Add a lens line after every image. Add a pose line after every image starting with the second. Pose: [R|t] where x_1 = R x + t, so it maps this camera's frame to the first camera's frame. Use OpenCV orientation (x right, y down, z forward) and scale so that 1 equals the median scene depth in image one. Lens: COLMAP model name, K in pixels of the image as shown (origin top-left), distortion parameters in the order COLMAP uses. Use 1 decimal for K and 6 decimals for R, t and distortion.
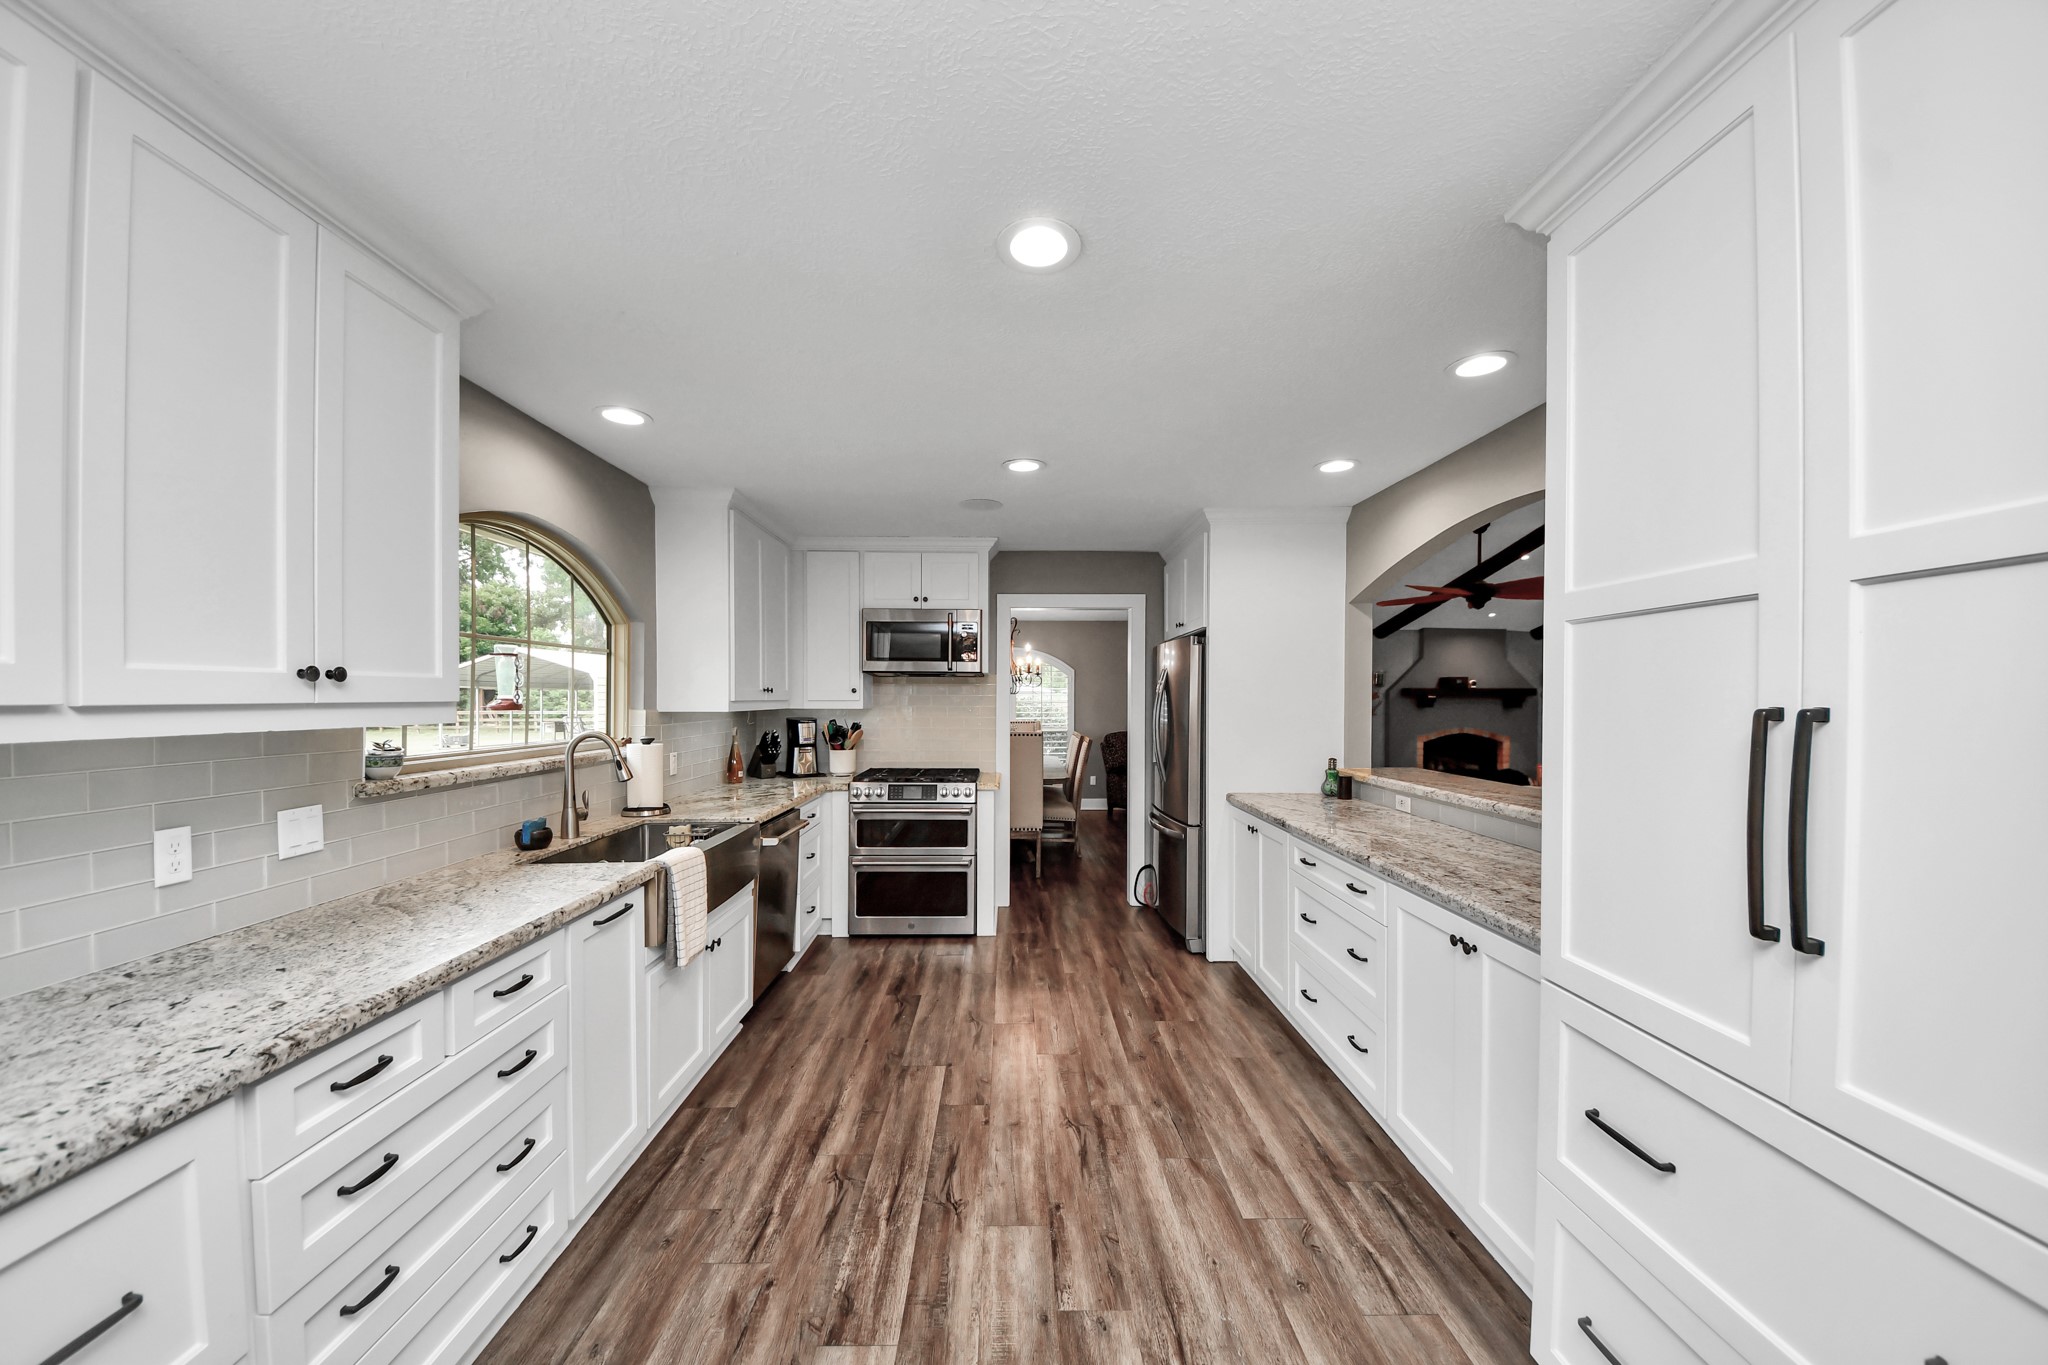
lens RADIAL K [[751.3, 0, 1032.3], [0, 751.3, 704.1], [0, 0, 1]] dist [0.000173, 0.000017]
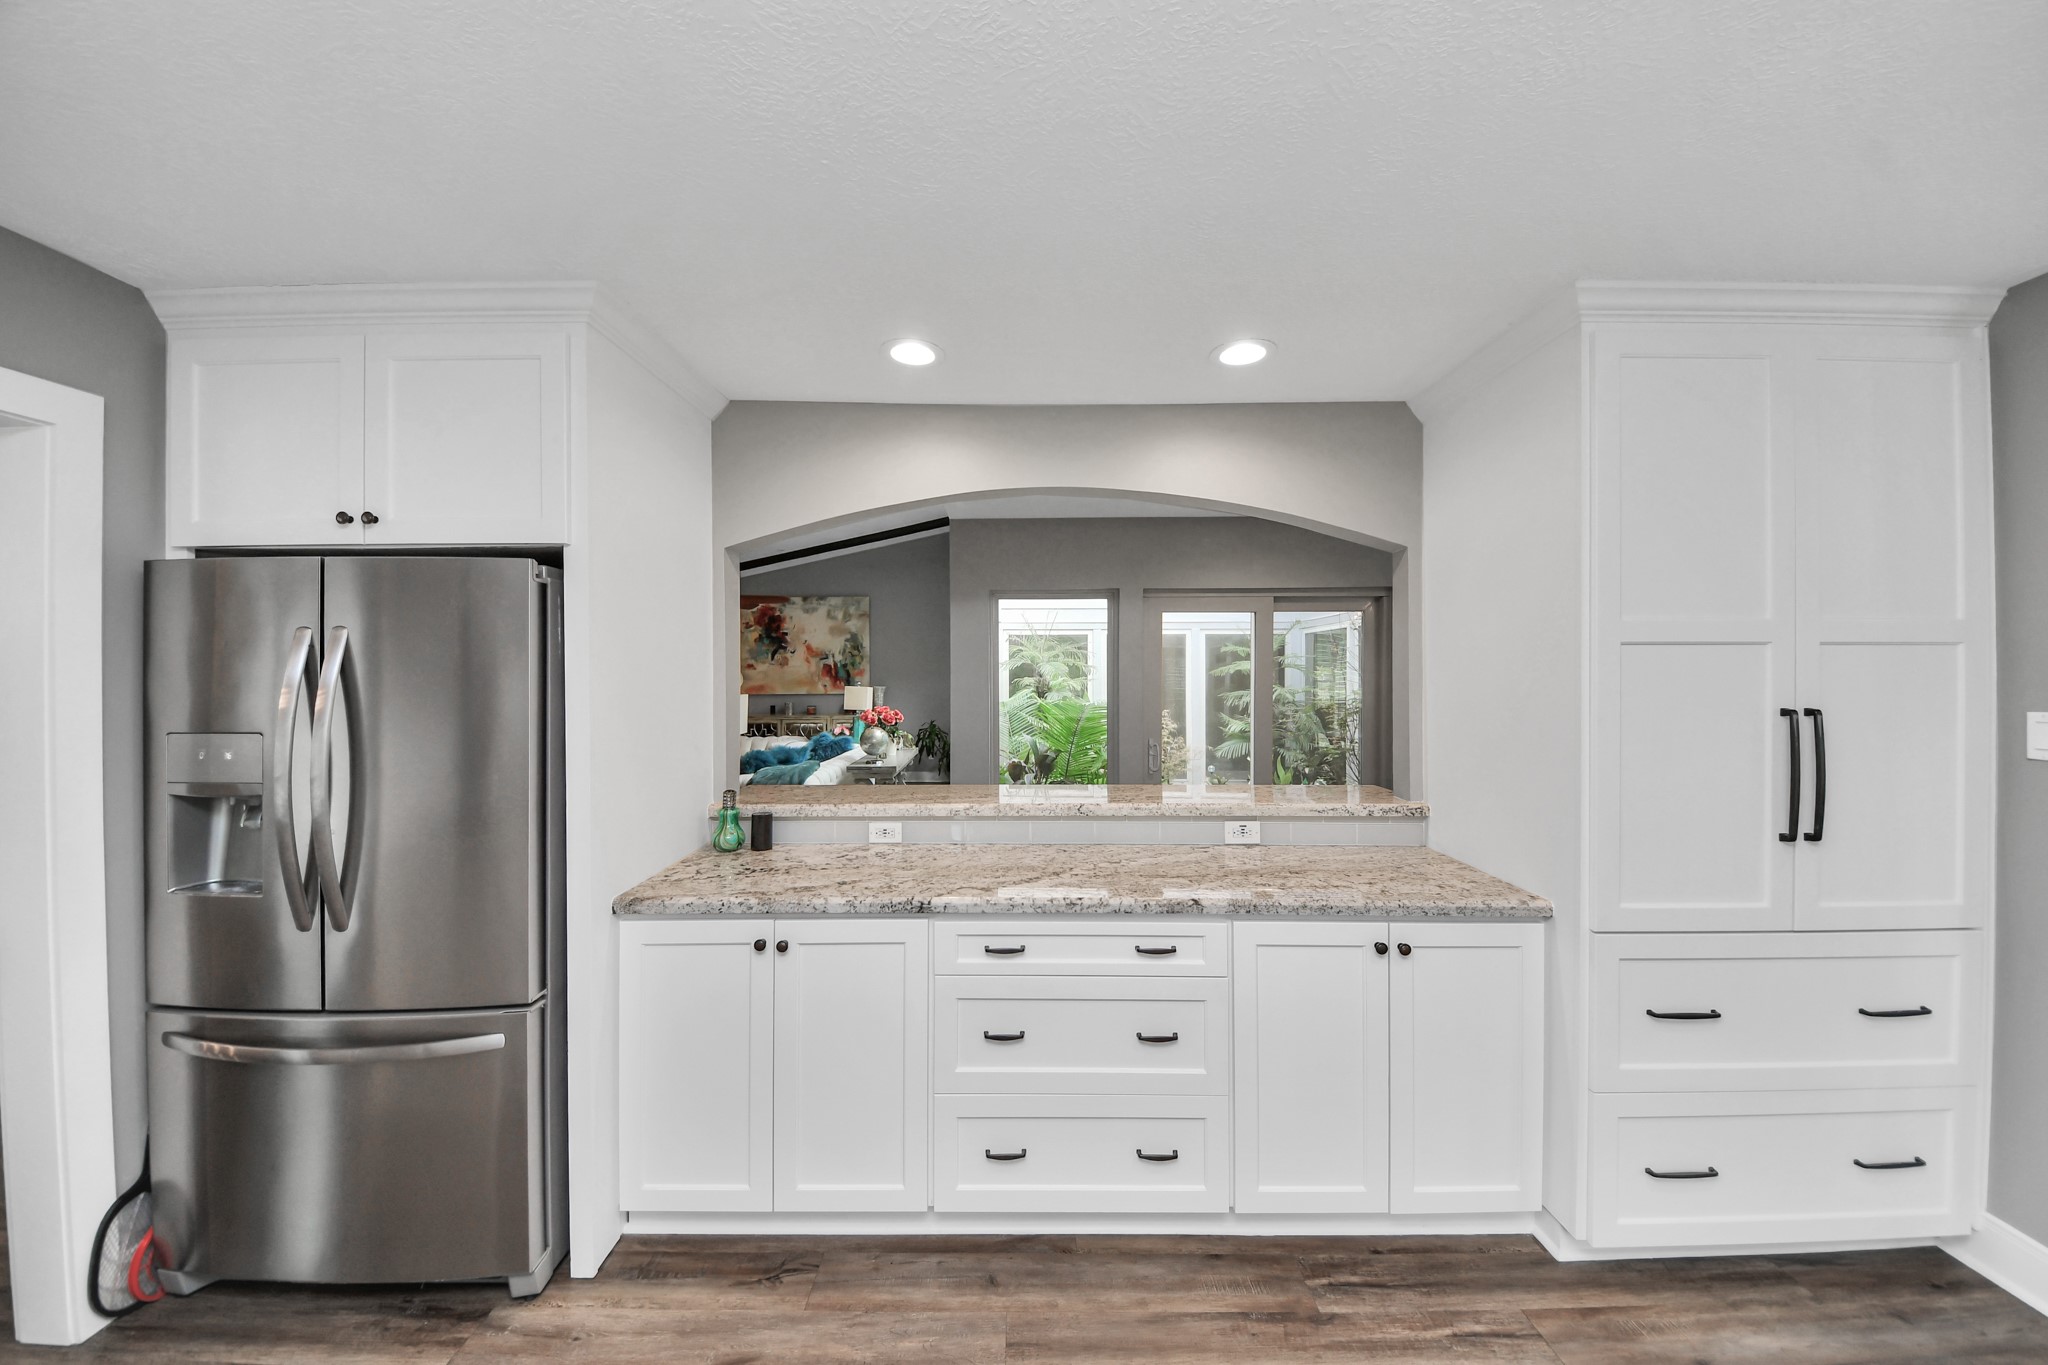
lens RADIAL K [[720.9, 0, 1024.0], [0, 720.9, 682.5], [0, 0, 1]] dist [-0.009882, -0.000196]
pose [[0.025817, -0.008062, 0.999634, -0.293403], [0.007581, 0.999940, 0.007869, -0.029818], [-0.999638, 0.007375, 0.025877, 1.129468]]
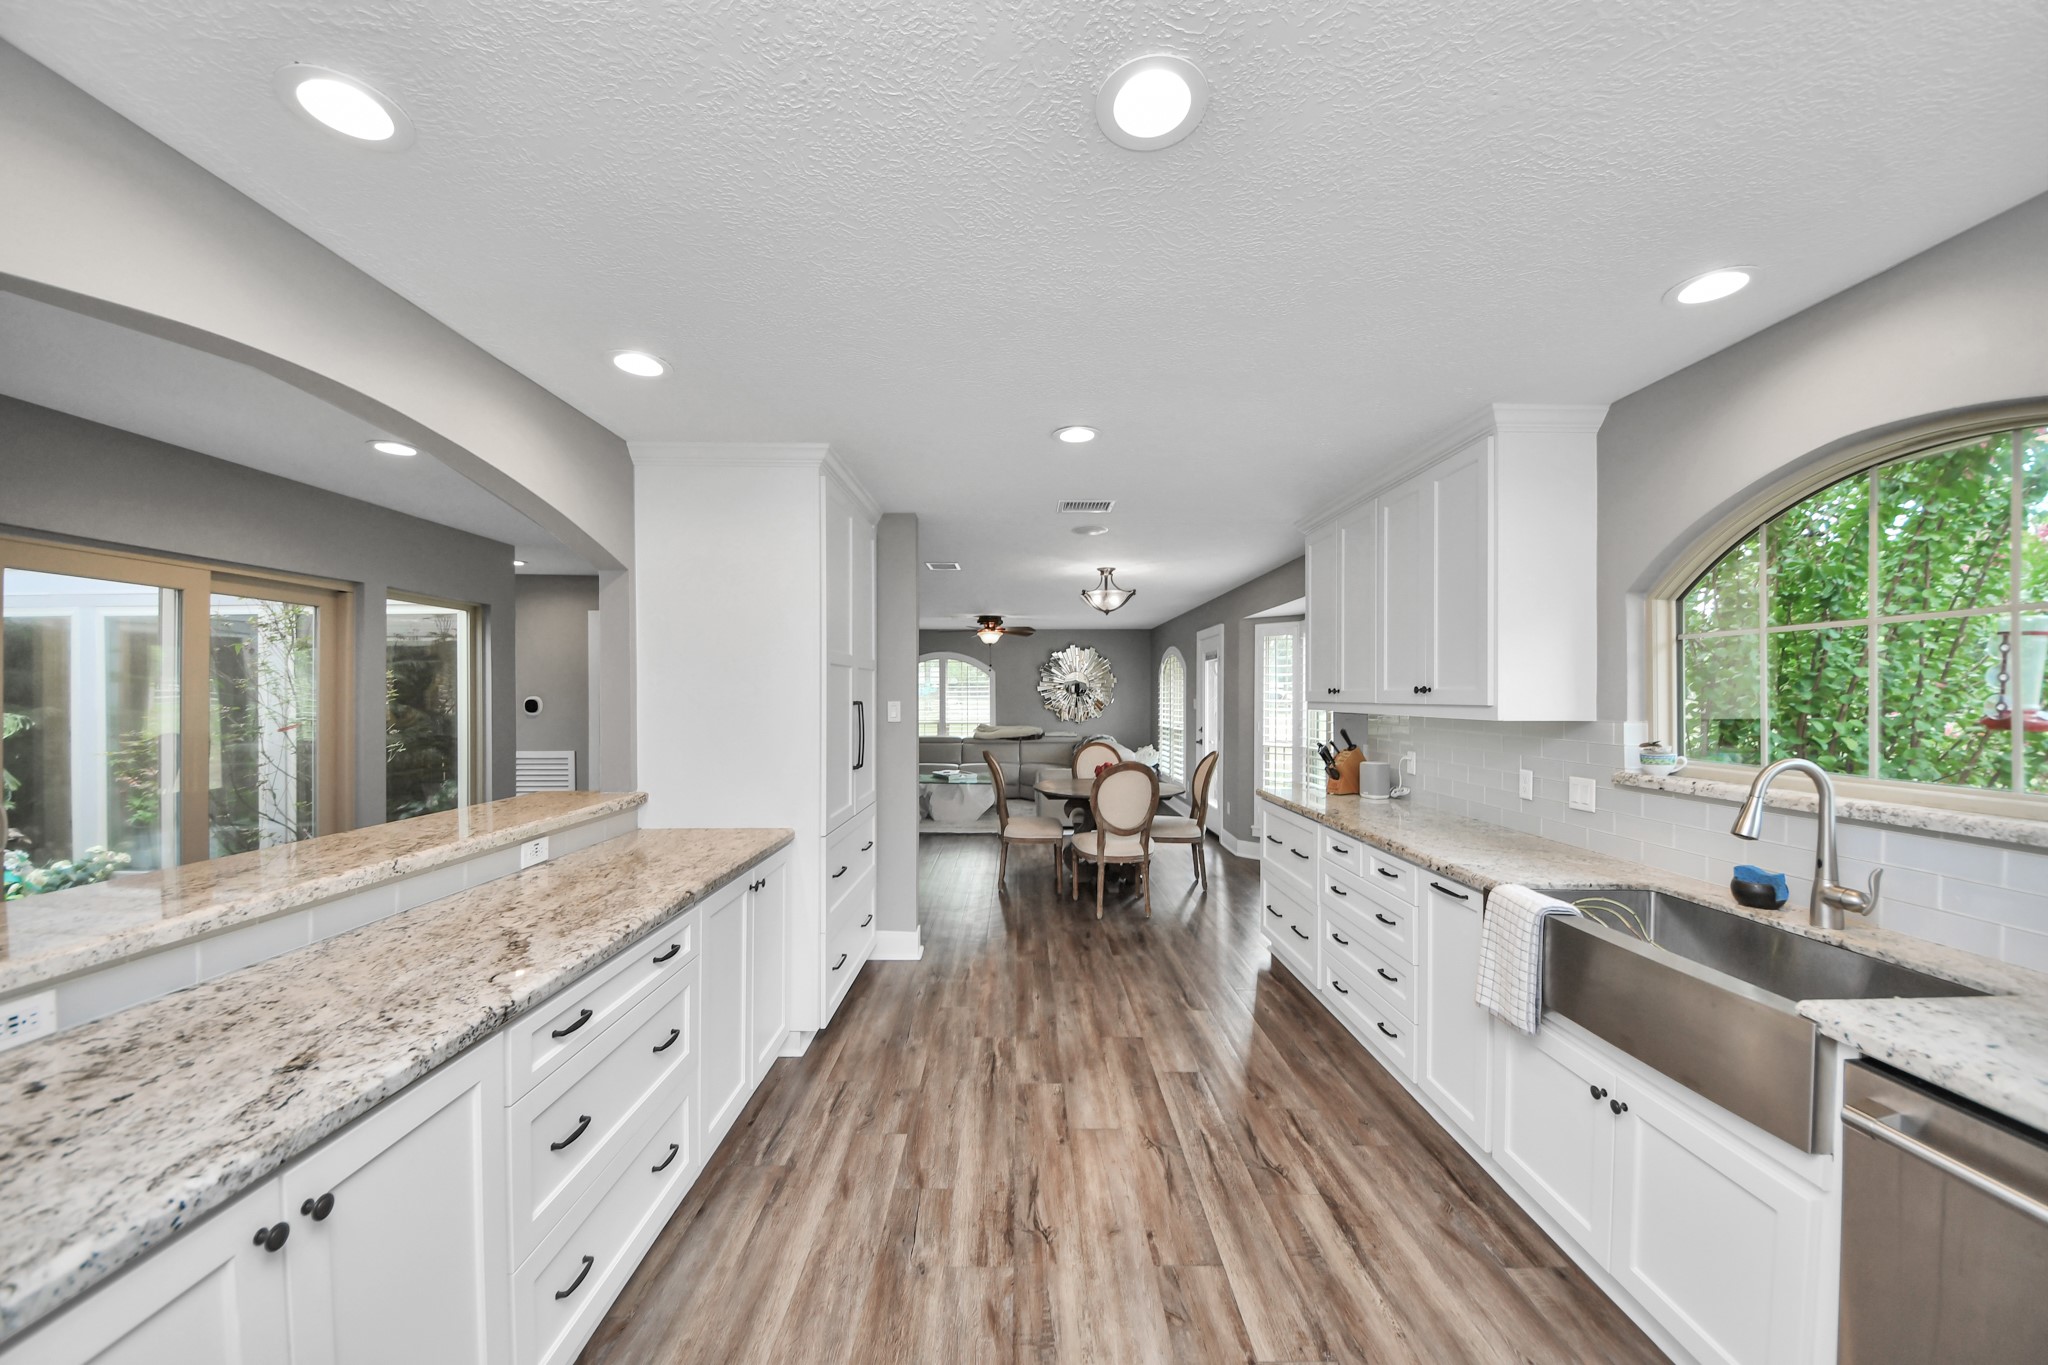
lens RADIAL K [[711.7, 0, 1012.7], [0, 711.7, 688.4], [0, 0, 1]] dist [-0.021996, -0.000358]
pose [[-0.999108, -0.003721, 0.042058, 0.054726], [-0.003598, 0.999989, 0.002994, -0.025985], [-0.042069, 0.002840, -0.999111, 1.717512]]
